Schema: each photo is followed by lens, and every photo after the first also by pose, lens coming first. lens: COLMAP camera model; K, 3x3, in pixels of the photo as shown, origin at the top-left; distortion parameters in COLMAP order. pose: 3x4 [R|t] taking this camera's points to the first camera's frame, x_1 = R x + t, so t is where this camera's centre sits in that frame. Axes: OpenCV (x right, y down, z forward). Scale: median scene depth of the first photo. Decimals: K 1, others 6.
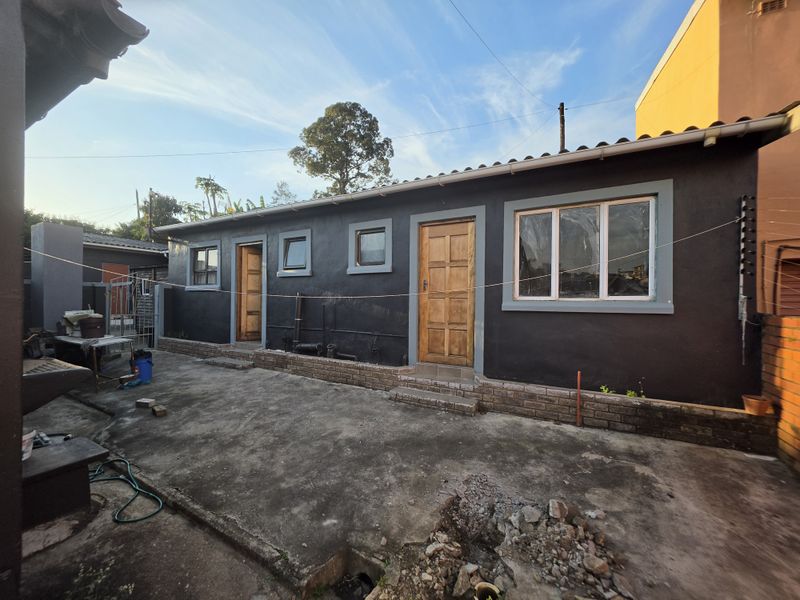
lens RADIAL K [[327.7, 0, 403.0], [0, 327.7, 296.2], [0, 0, 1]] dist [-0.008504, 0.000723]
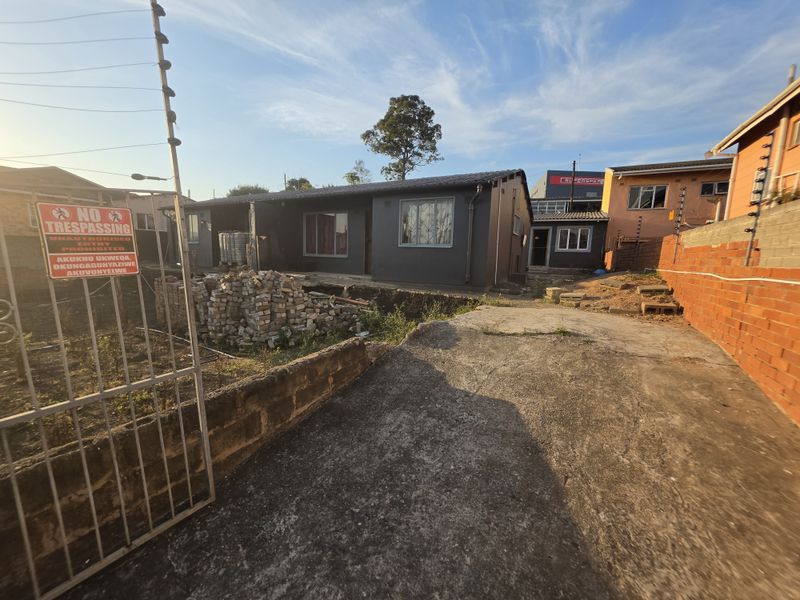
lens RADIAL K [[327.7, 0, 398.3], [0, 327.7, 304.8], [0, 0, 1]] dist [-0.008504, 0.000723]
pose [[0.999940, 0.010541, 0.002853, -0.201734], [-0.010868, 0.986174, 0.165357, 0.004489], [-0.001071, -0.165378, 0.986230, -0.385419]]
